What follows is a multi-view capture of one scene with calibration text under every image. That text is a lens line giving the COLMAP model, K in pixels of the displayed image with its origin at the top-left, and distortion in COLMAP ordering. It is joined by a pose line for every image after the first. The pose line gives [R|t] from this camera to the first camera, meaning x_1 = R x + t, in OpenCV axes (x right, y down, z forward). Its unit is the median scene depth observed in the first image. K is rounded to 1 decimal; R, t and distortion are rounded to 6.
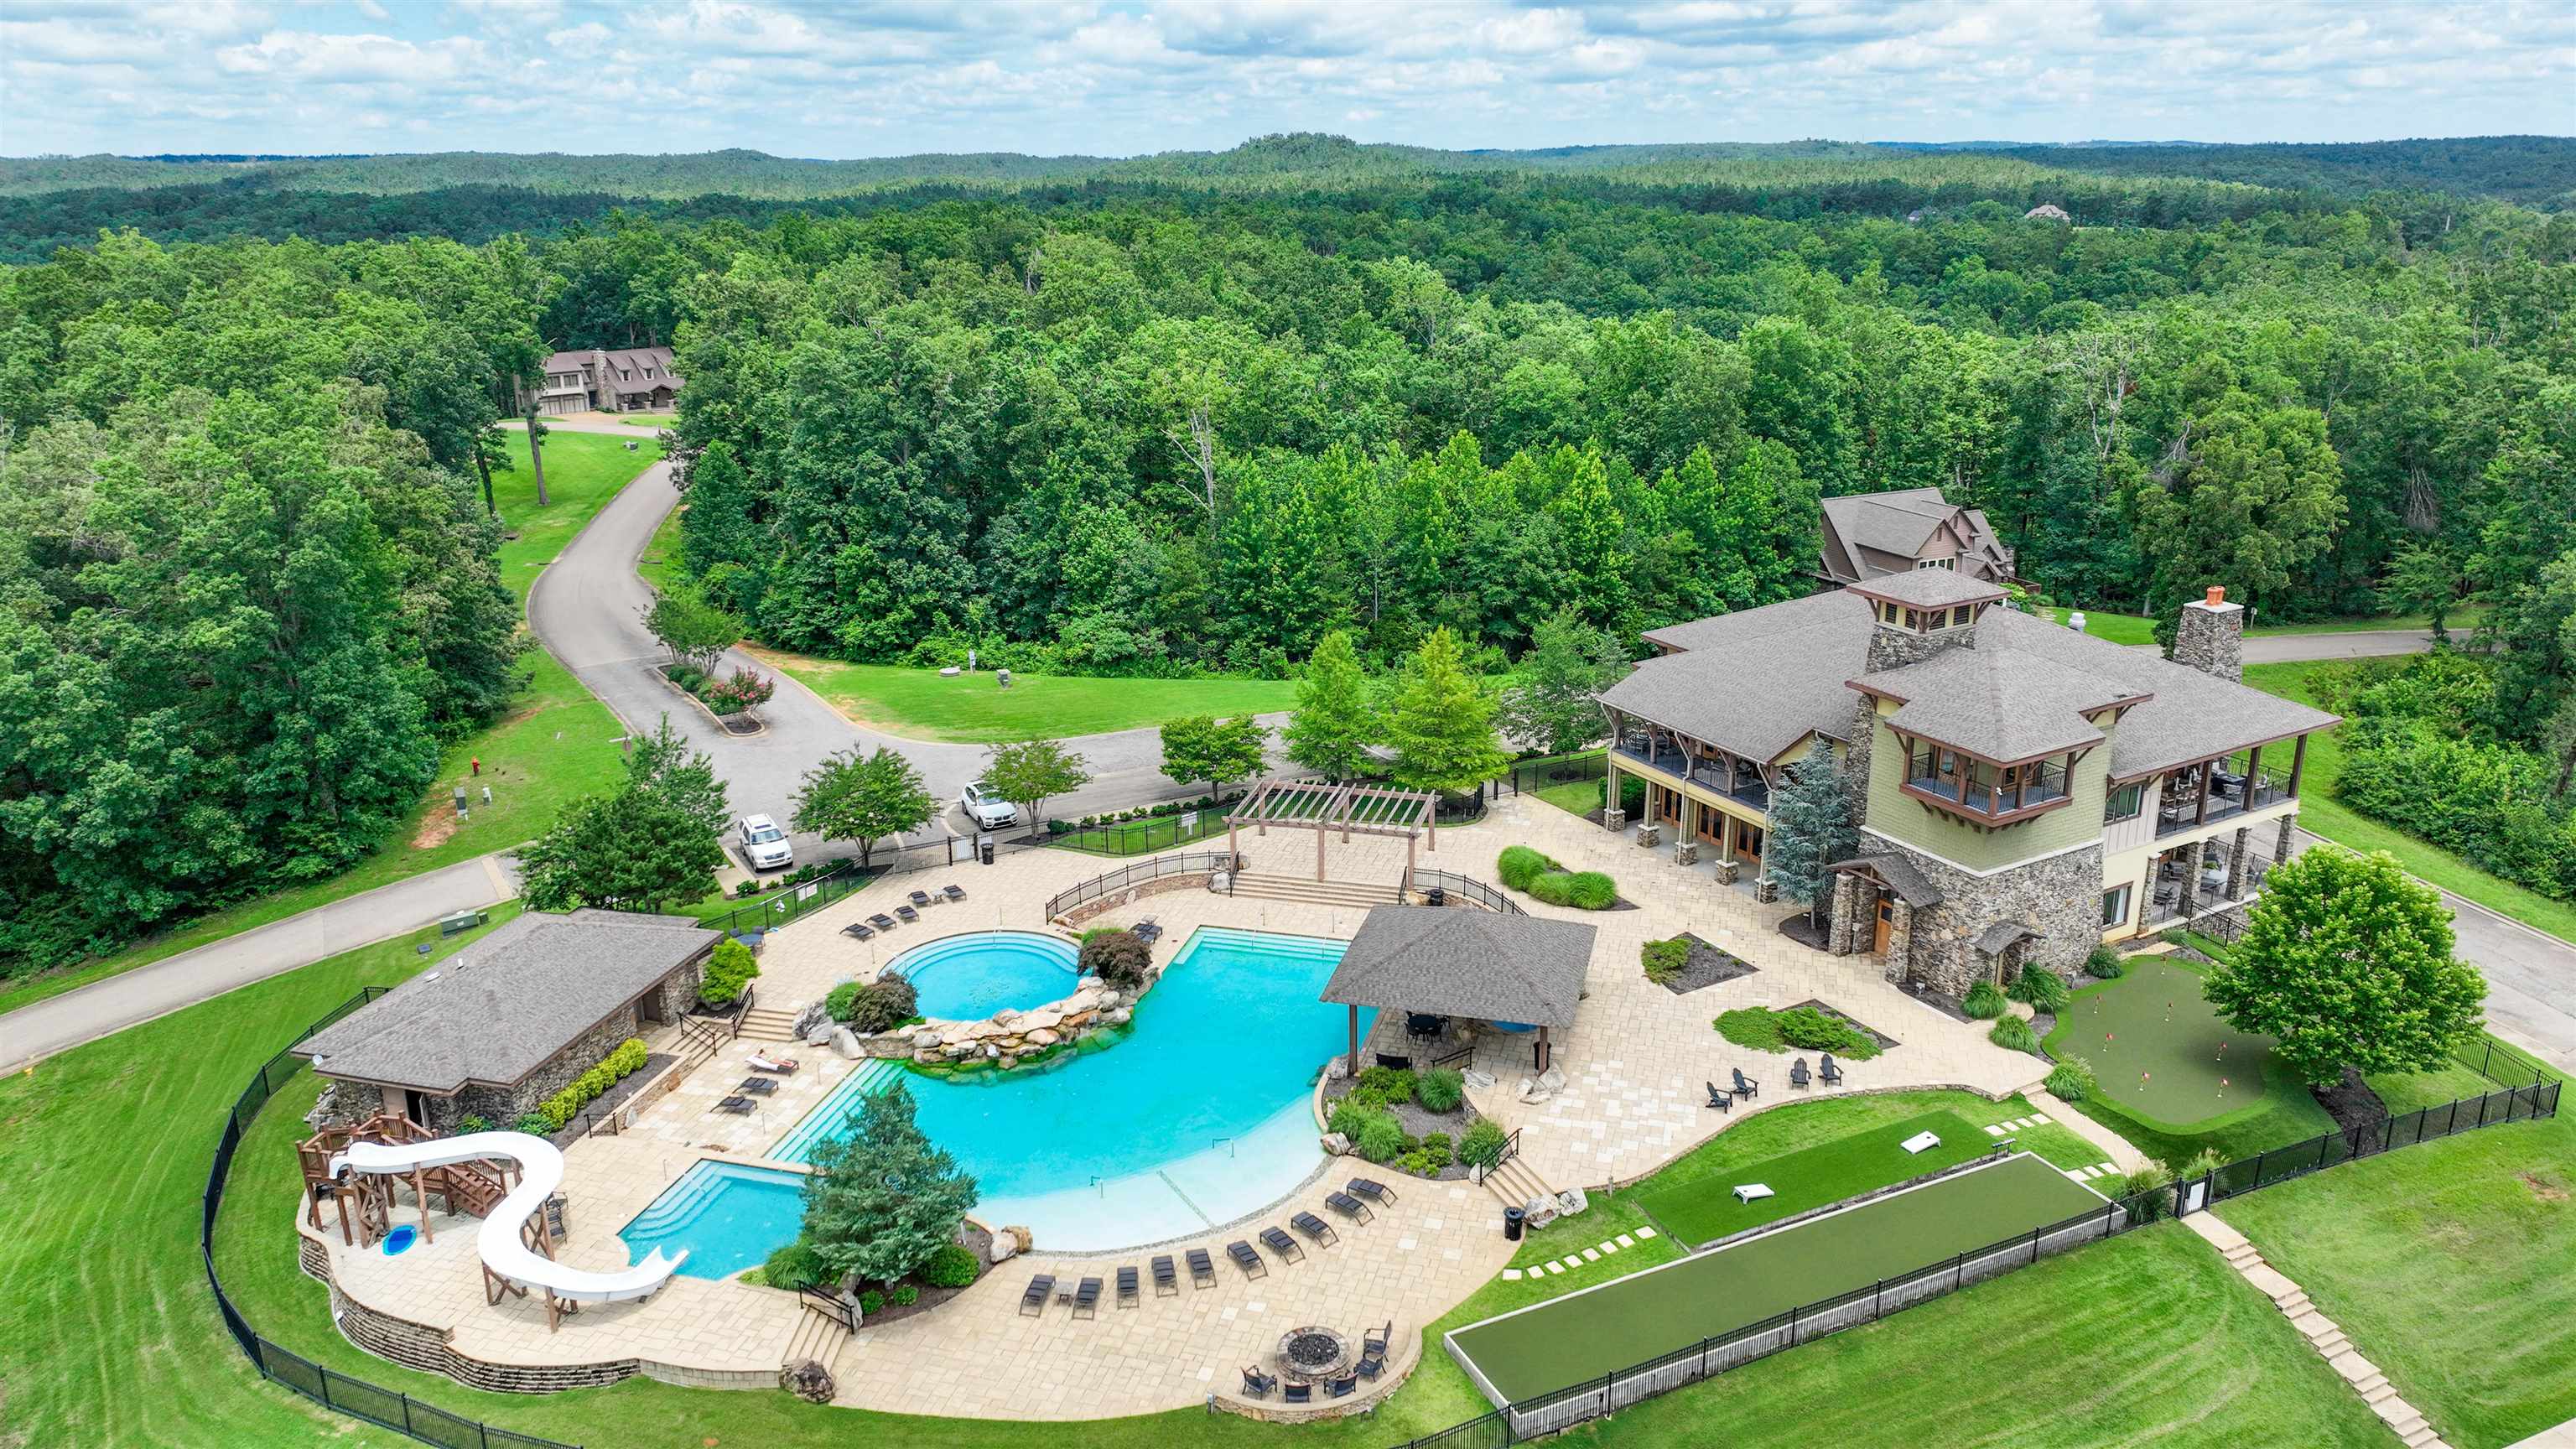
lens RADIAL K [[1834.9, 0, 1289.2], [0, 1834.9, 721.3], [0, 0, 1]] dist [0.005961, 0.000500]
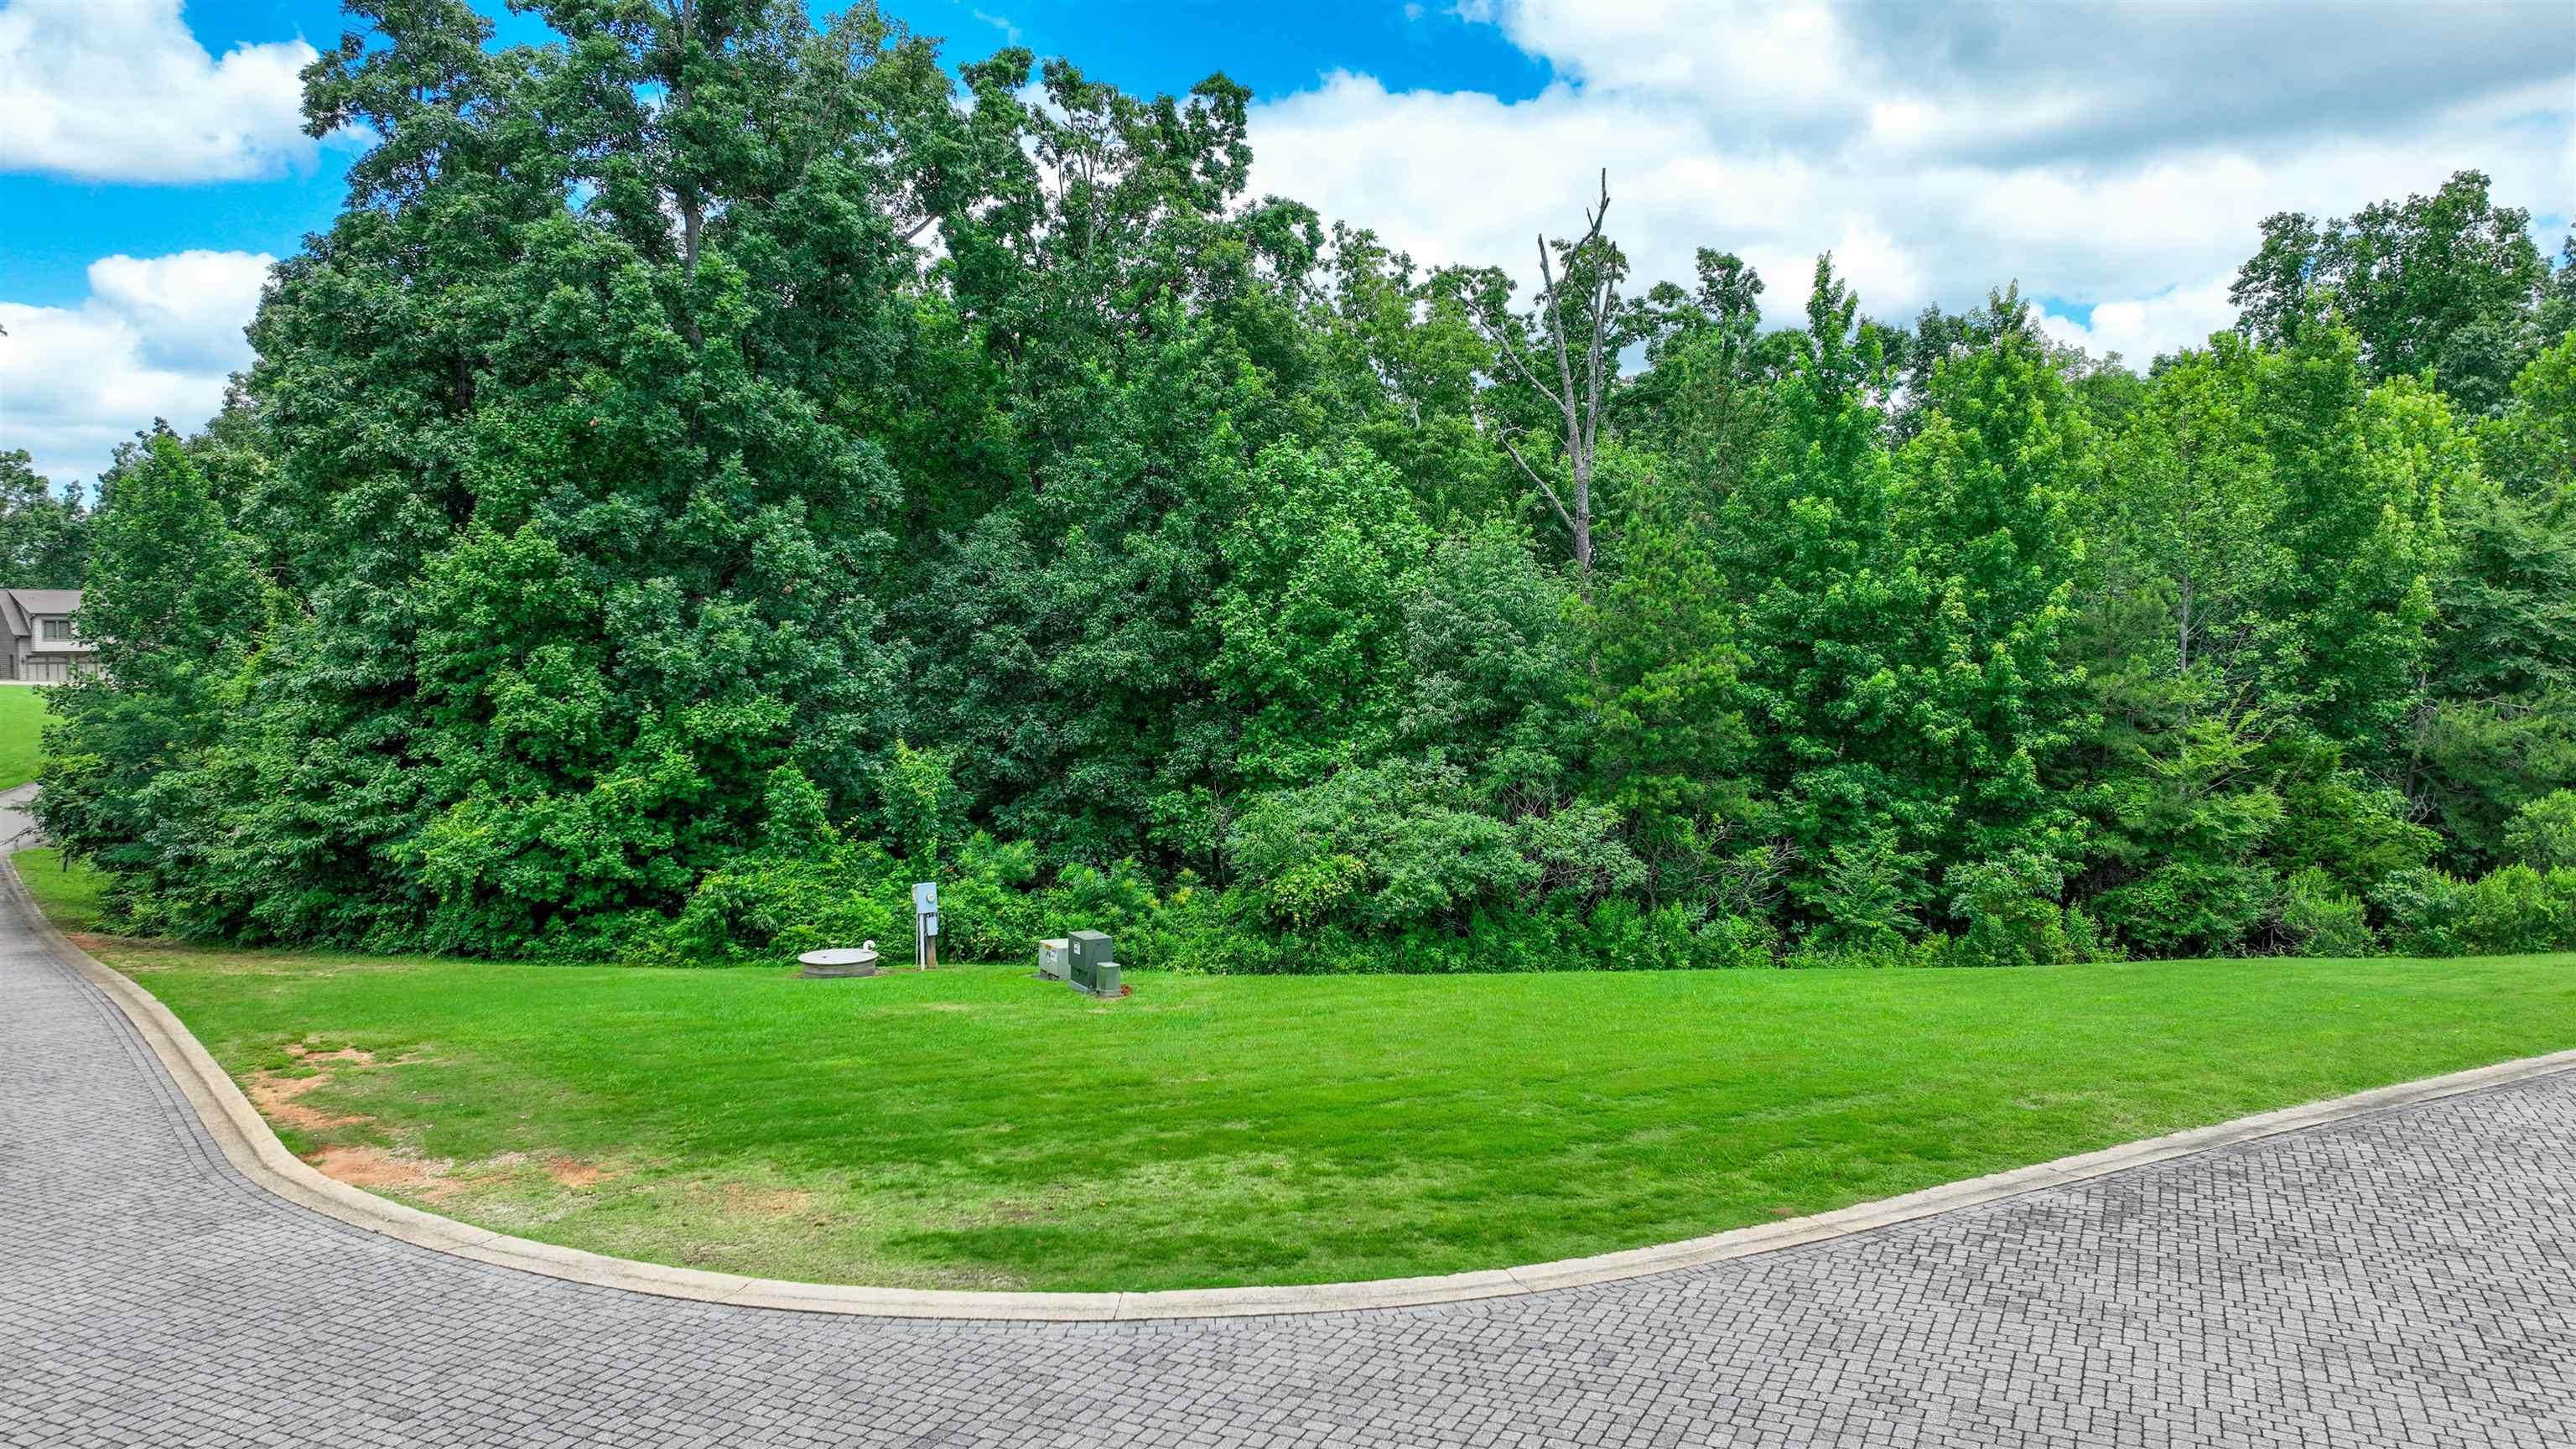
lens RADIAL K [[1834.9, 0, 1290.3], [0, 1834.9, 710.7], [0, 0, 1]] dist [0.005961, 0.000500]
pose [[0.991803, -0.000277, 0.127774, -0.150808], [0.032499, 0.967658, -0.250165, 0.004838], [-0.123572, 0.252267, 0.959735, 0.719010]]
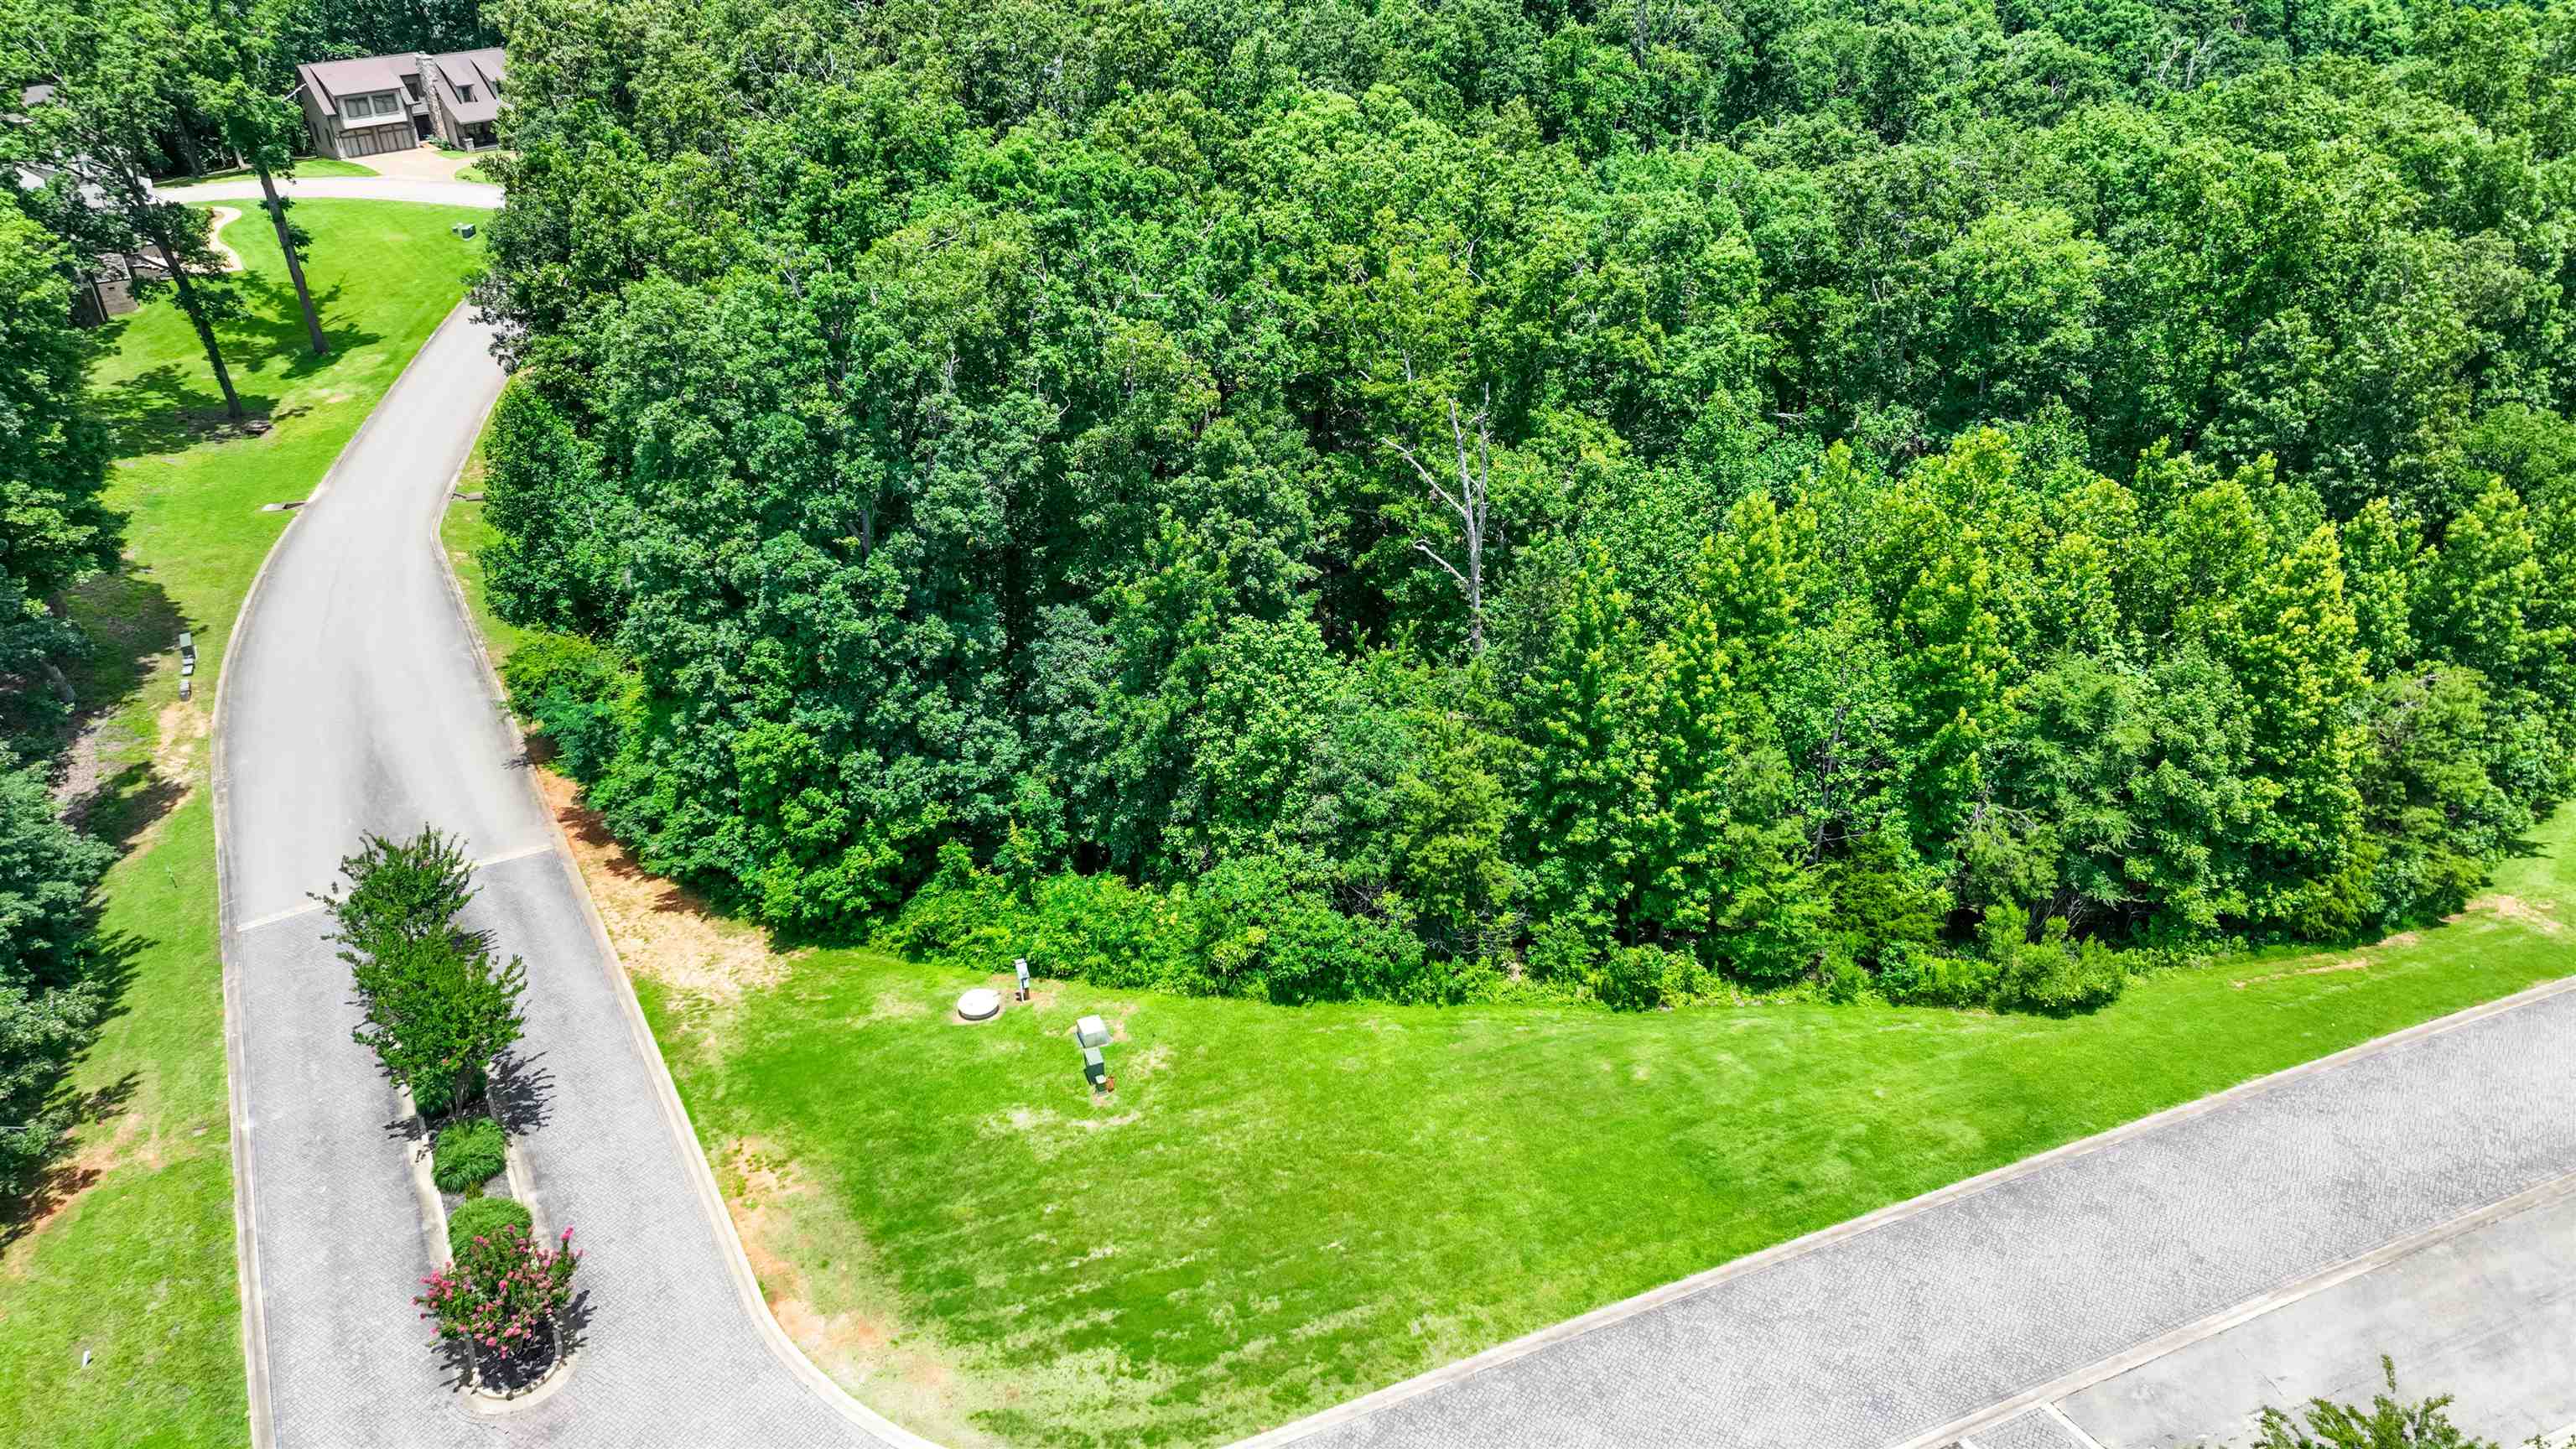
lens RADIAL K [[1834.9, 0, 1290.4], [0, 1834.9, 717.9], [0, 0, 1]] dist [0.005961, 0.000500]
pose [[0.999996, -0.002818, -0.000949, -0.098365], [0.002955, 0.977395, 0.211401, -0.198134], [0.000332, -0.211402, 0.977399, 0.523796]]
